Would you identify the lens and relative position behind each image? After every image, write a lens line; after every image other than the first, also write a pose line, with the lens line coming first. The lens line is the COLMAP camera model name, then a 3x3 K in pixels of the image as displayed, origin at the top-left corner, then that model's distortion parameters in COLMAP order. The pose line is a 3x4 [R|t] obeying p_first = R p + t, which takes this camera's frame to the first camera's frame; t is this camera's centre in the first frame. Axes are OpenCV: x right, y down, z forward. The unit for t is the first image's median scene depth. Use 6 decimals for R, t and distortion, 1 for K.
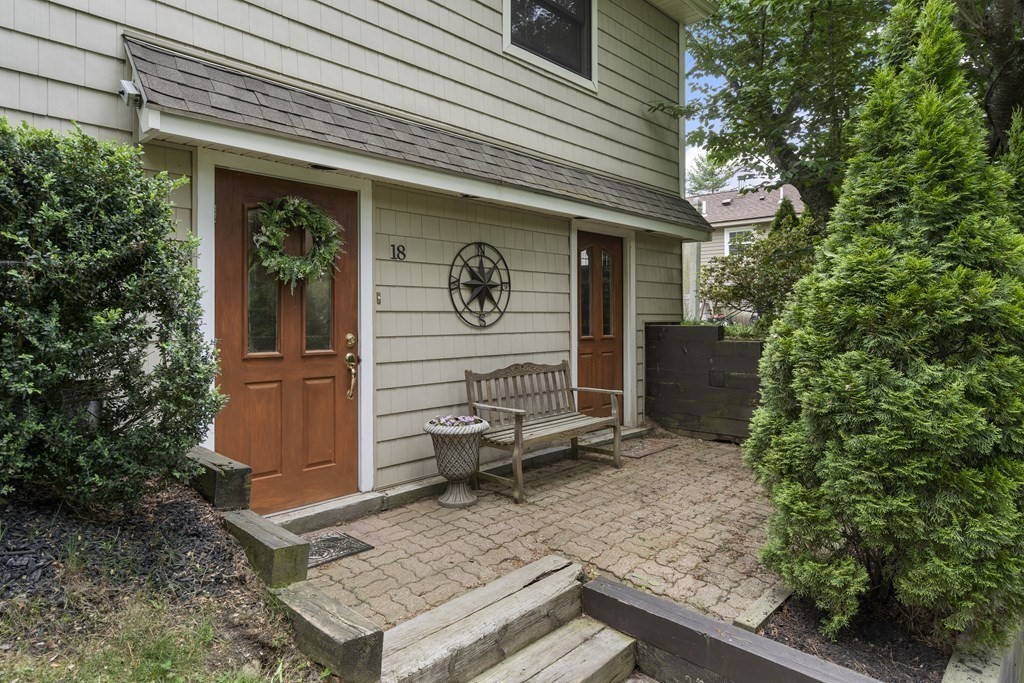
lens RADIAL K [[589.8, 0, 516.2], [0, 589.8, 315.7], [0, 0, 1]] dist [0.001815, 0.000141]
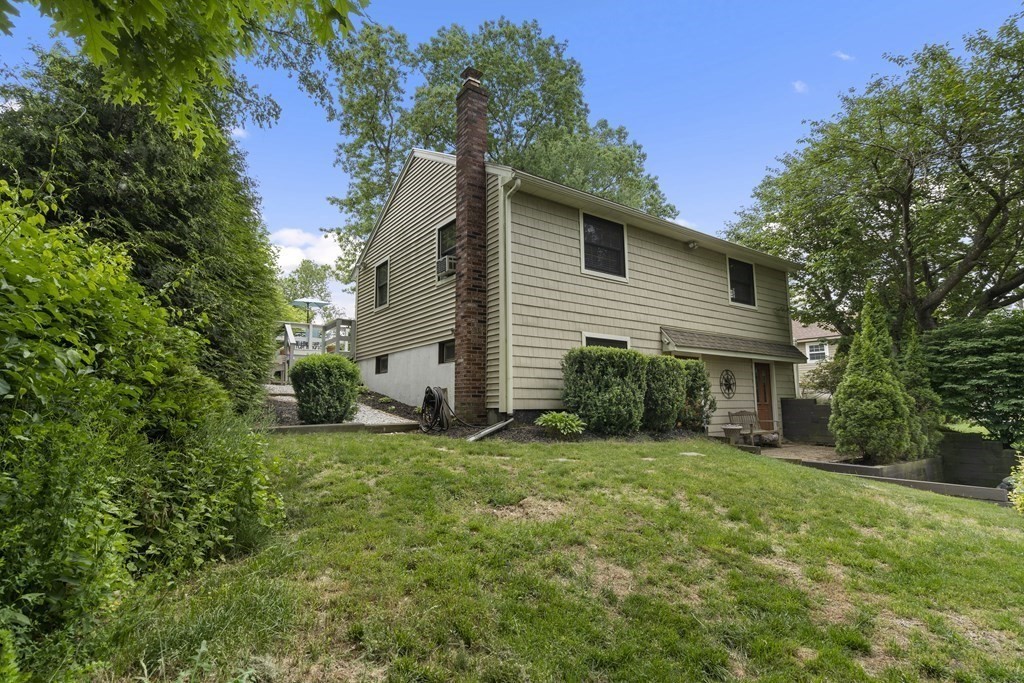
lens RADIAL K [[505.0, 0, 511.5], [0, 505.0, 342.2], [0, 0, 1]] dist [-0.000868, -0.000023]
pose [[0.983946, -0.026189, -0.176534, -0.687960], [0.004416, 0.992445, -0.122615, 0.046410], [0.178412, 0.119867, 0.976627, -1.733568]]
